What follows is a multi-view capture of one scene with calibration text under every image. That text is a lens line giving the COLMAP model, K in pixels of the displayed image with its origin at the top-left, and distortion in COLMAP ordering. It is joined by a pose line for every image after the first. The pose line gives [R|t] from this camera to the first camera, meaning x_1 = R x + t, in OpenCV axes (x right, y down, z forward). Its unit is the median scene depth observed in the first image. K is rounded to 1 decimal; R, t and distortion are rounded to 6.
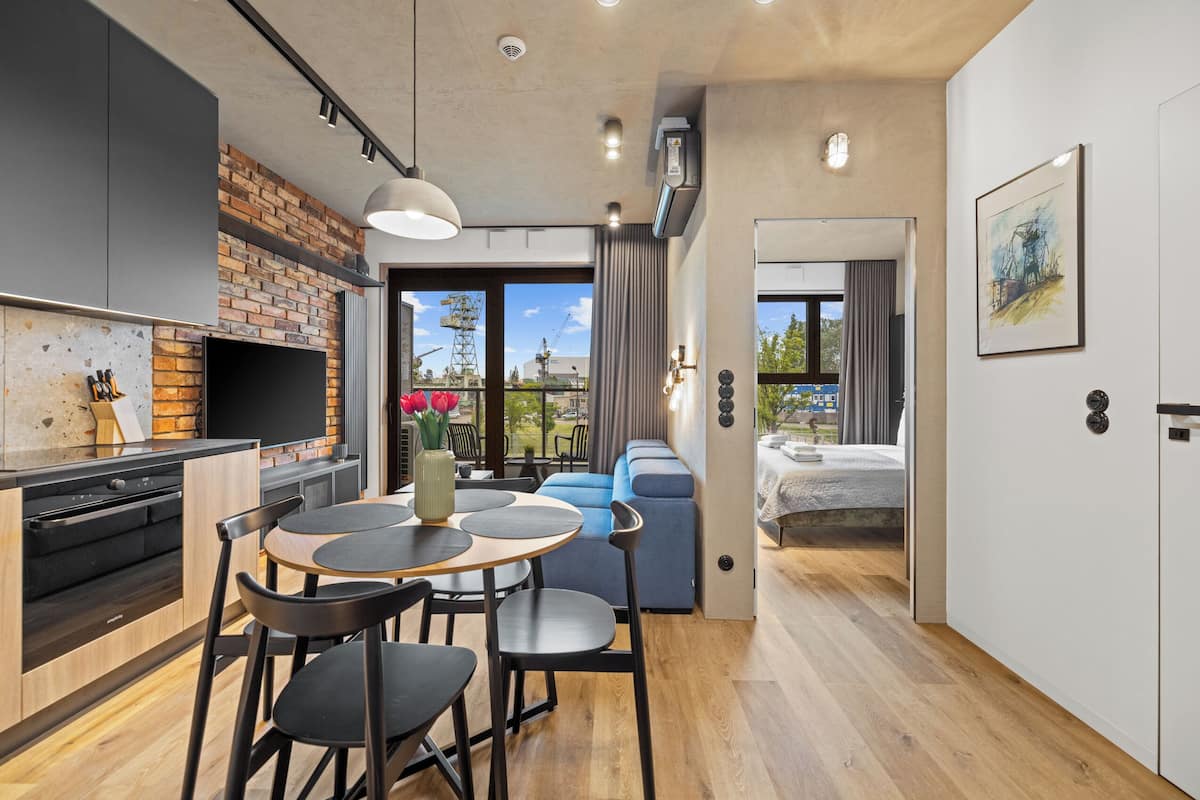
lens RADIAL K [[506.5, 0, 599.1], [0, 506.5, 393.0], [0, 0, 1]] dist [-0.003094, -0.000318]
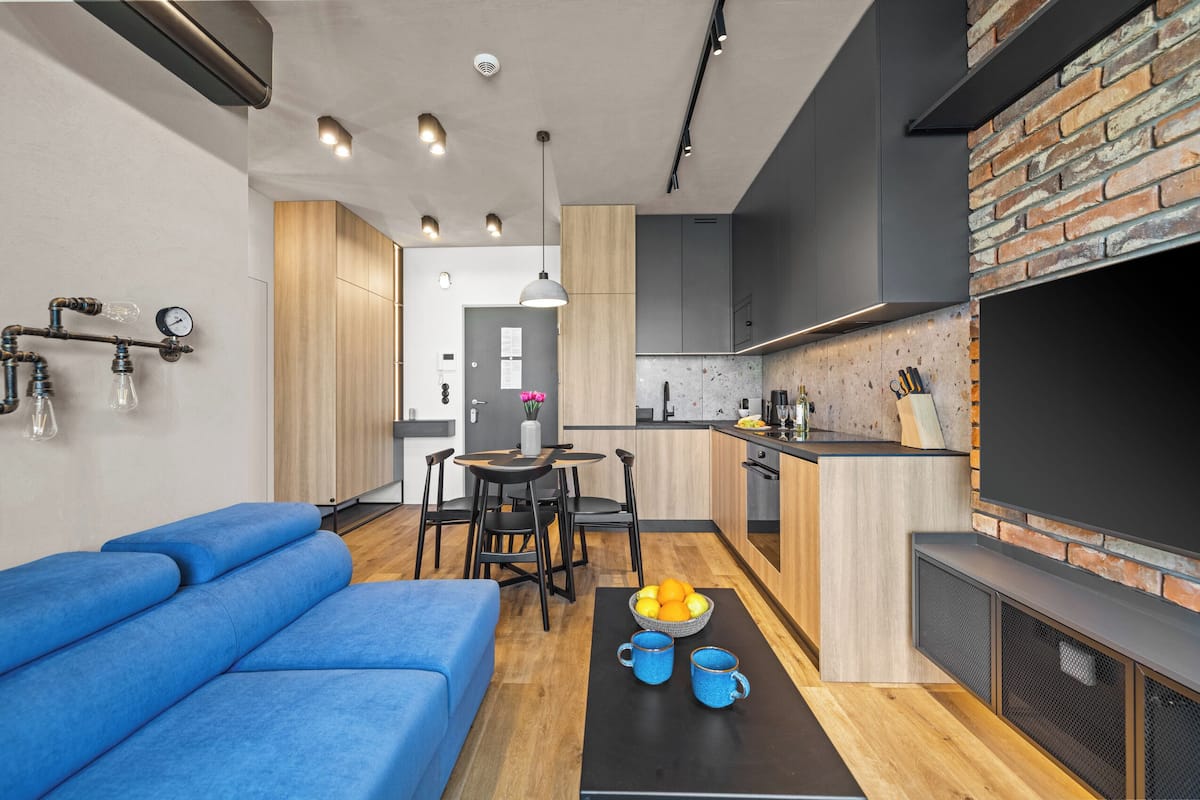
lens RADIAL K [[506.5, 0, 599.9], [0, 506.5, 395.3], [0, 0, 1]] dist [-0.003094, -0.000318]
pose [[-0.999874, -0.000044, -0.015869, -0.342708], [-0.000130, 0.999985, 0.005408, 0.001609], [0.015869, 0.005409, -0.999859, 1.799483]]
